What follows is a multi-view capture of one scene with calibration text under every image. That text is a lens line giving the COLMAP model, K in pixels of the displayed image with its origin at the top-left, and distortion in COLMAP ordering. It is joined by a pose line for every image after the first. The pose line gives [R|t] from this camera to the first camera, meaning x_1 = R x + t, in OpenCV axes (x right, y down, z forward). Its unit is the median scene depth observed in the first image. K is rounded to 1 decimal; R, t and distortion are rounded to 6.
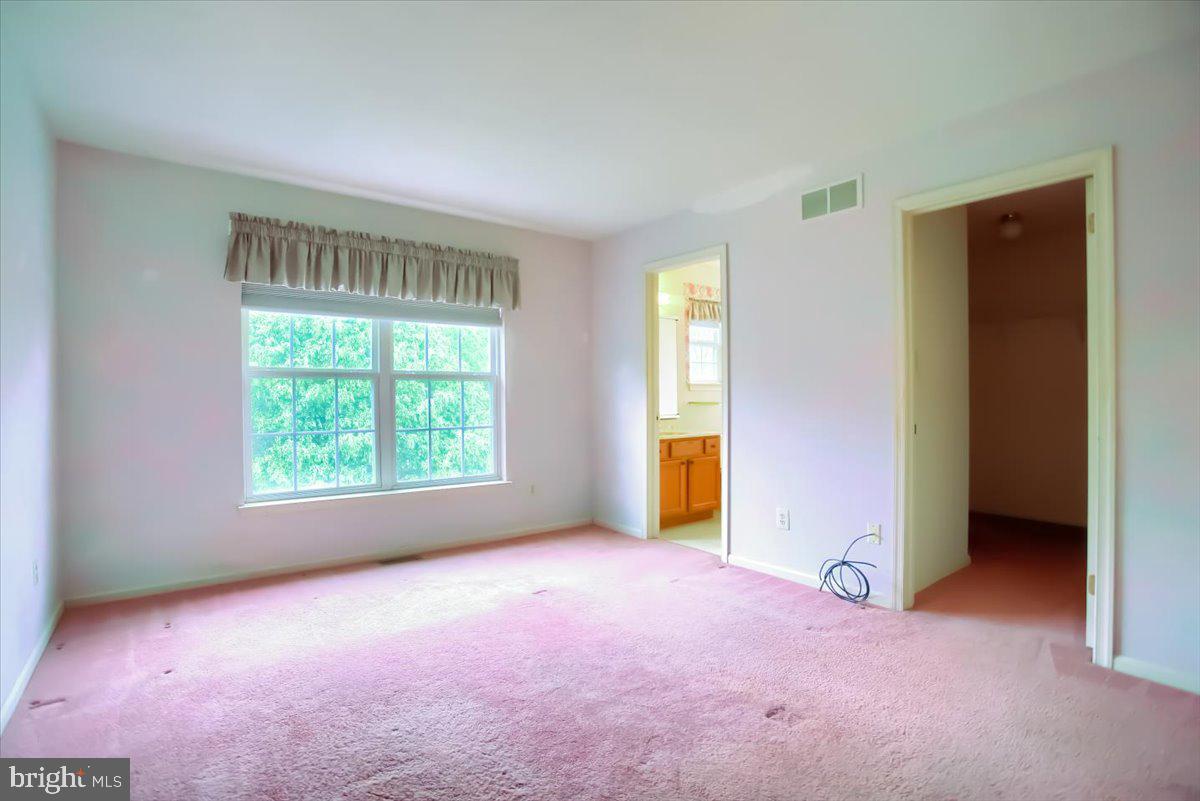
lens RADIAL K [[580.7, 0, 585.2], [0, 580.7, 398.2], [0, 0, 1]] dist [-0.087514, 0.035783]
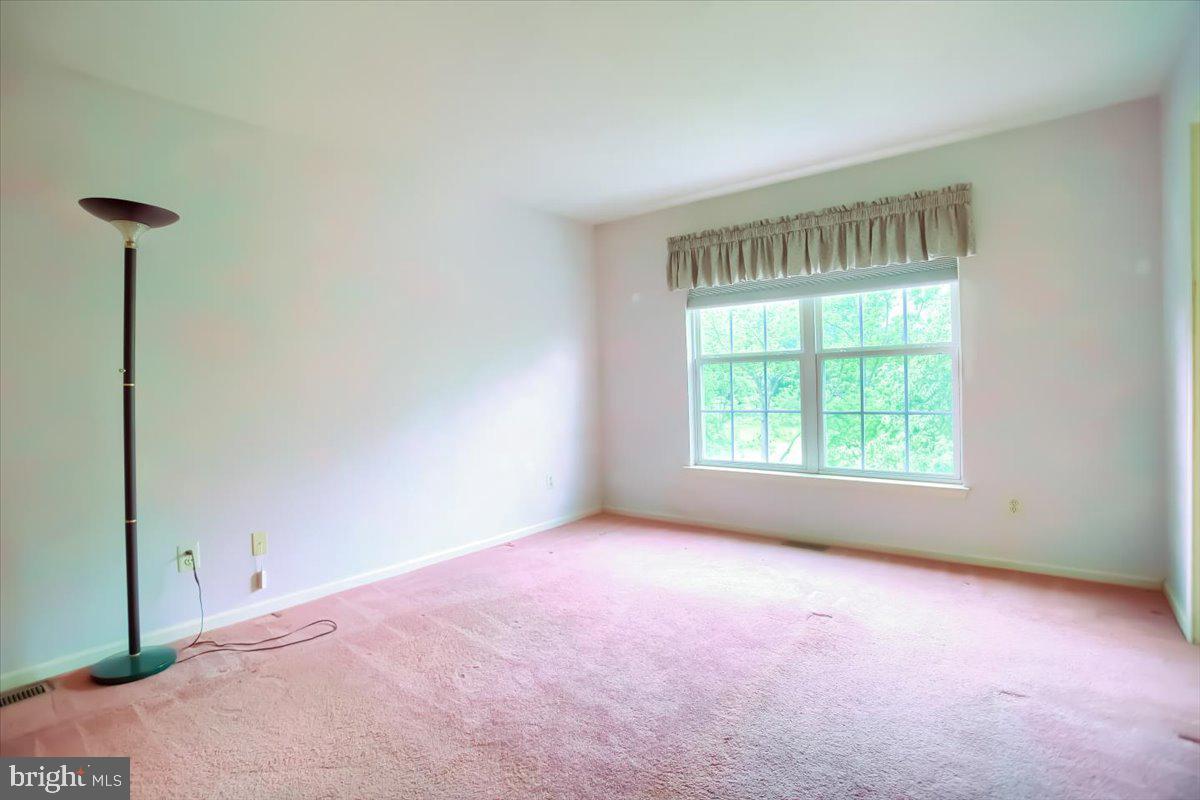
lens RADIAL K [[580.7, 0, 585.2], [0, 580.7, 397.7], [0, 0, 1]] dist [-0.087514, 0.035783]
pose [[0.227490, 0.019515, -0.973585, 0.539155], [0.020040, 0.999494, 0.024717, 0.000363], [0.973574, -0.025134, 0.226984, 0.428881]]
